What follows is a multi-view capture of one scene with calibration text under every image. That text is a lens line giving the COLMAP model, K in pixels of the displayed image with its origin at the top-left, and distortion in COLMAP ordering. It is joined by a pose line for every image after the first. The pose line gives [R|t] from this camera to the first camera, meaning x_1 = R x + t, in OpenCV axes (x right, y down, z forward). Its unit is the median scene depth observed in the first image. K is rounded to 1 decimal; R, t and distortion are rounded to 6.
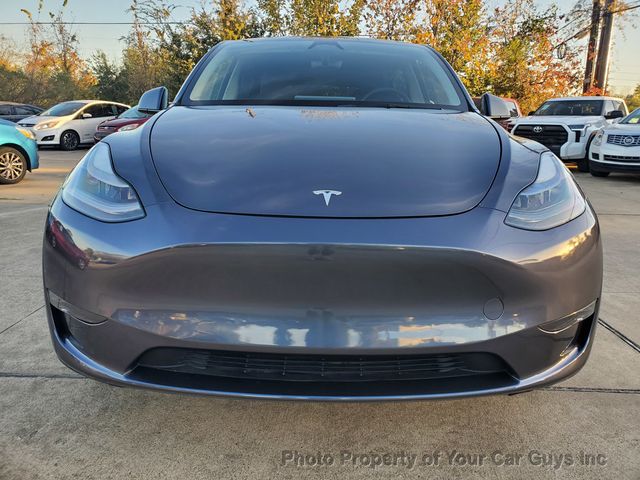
lens RADIAL K [[488.7, 0, 327.2], [0, 488.7, 235.0], [0, 0, 1]] dist [-0.000068, 0.026025]
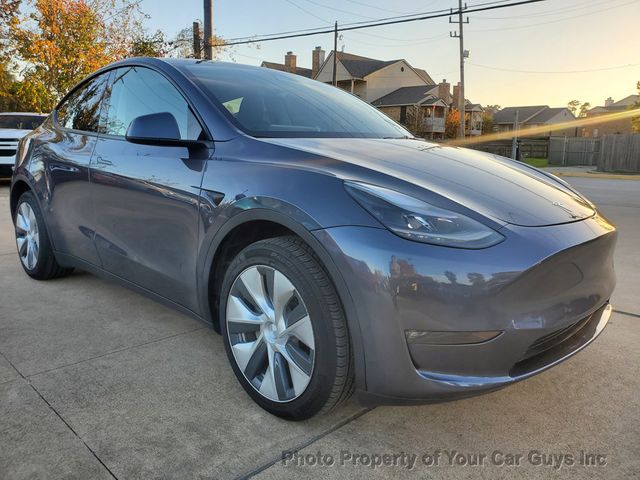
lens RADIAL K [[498.9, 0, 318.0], [0, 498.9, 234.4], [0, 0, 1]] dist [-0.004788, 0.000671]
pose [[0.708480, -0.136483, 0.692408, -0.157390], [0.161769, 0.986405, 0.028911, -0.015980], [-0.686940, 0.091527, 0.720927, 0.044577]]
